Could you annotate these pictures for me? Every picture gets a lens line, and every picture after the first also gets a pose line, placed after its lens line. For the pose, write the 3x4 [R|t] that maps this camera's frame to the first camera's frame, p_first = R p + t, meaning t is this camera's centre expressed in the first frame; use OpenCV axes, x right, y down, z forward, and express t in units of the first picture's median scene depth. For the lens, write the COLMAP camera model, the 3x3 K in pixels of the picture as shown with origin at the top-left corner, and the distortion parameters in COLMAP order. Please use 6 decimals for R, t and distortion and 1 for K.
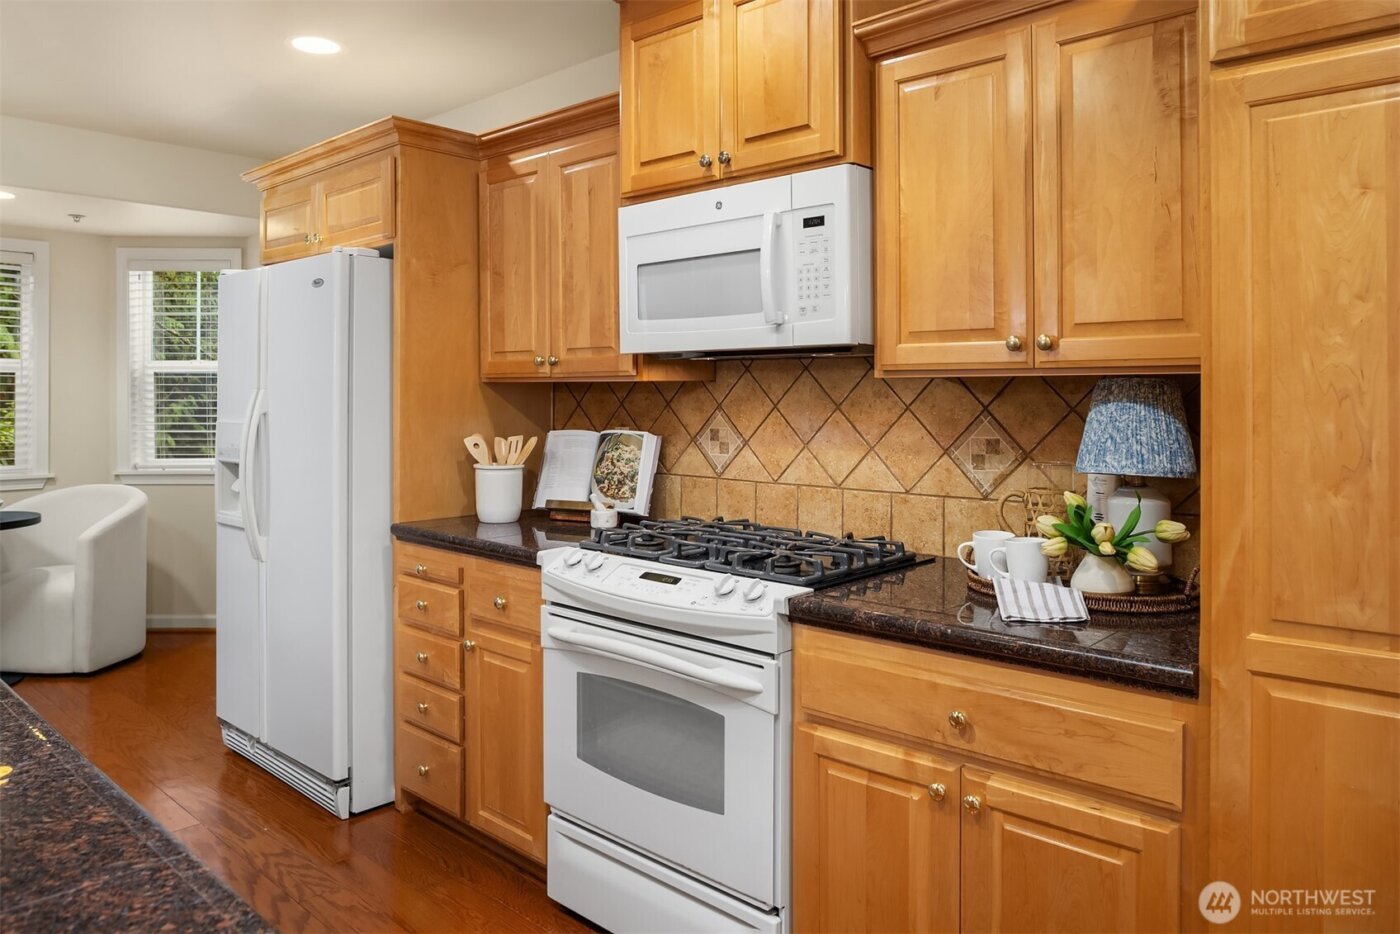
lens RADIAL K [[981.8, 0, 702.5], [0, 981.8, 396.8], [0, 0, 1]] dist [-0.034153, 0.001251]
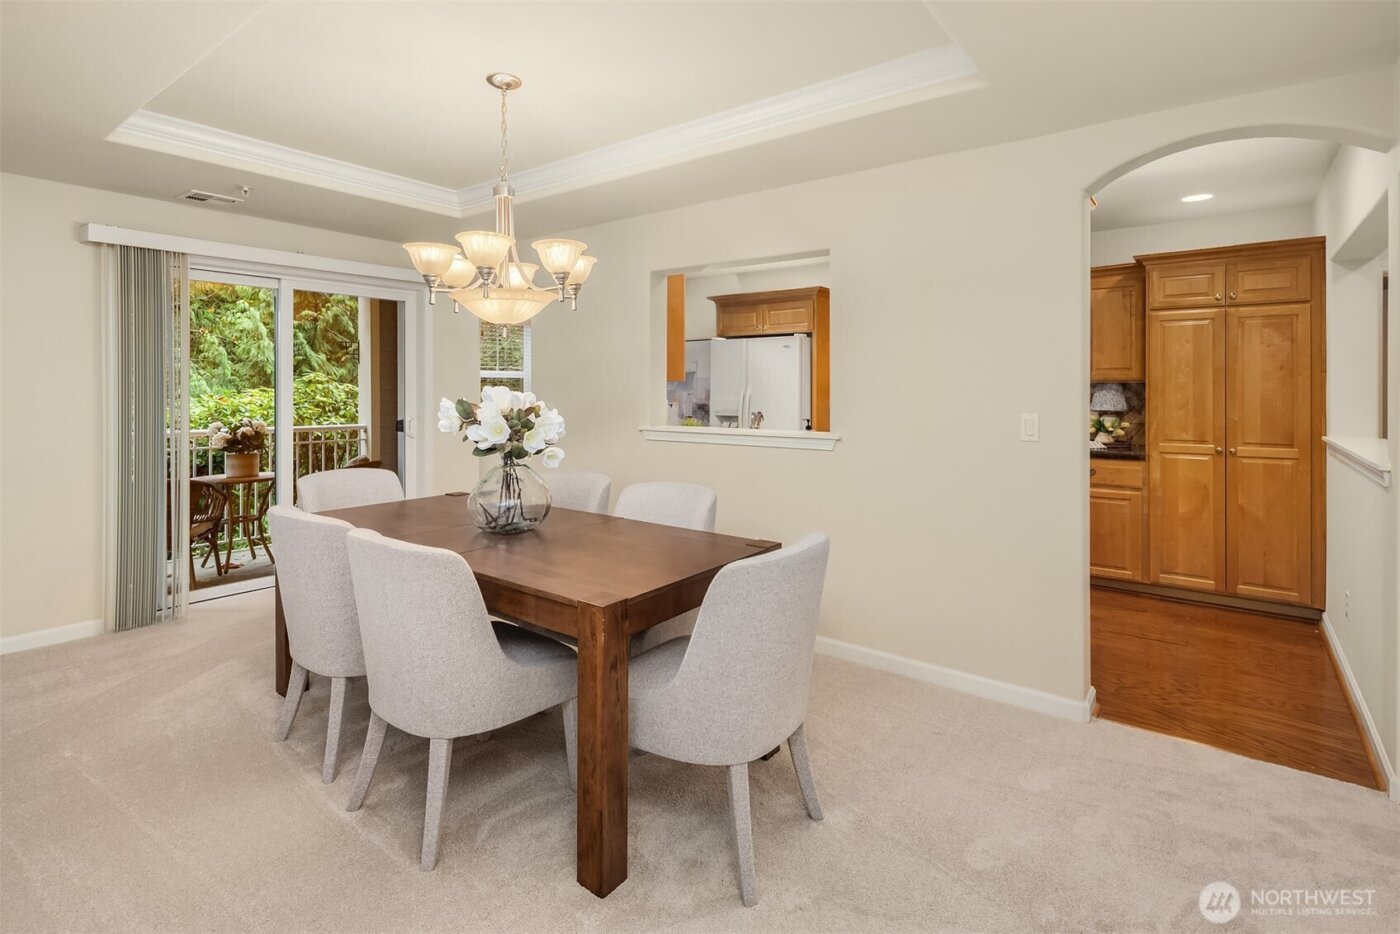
lens RADIAL K [[671.3, 0, 698.5], [0, 671.3, 393.7], [0, 0, 1]] dist [-0.000669, -0.000315]
pose [[0.996423, -0.001496, 0.084492, -1.011616], [0.001123, 0.999989, 0.004466, 0.003975], [-0.084498, -0.004355, 0.996414, -1.052194]]
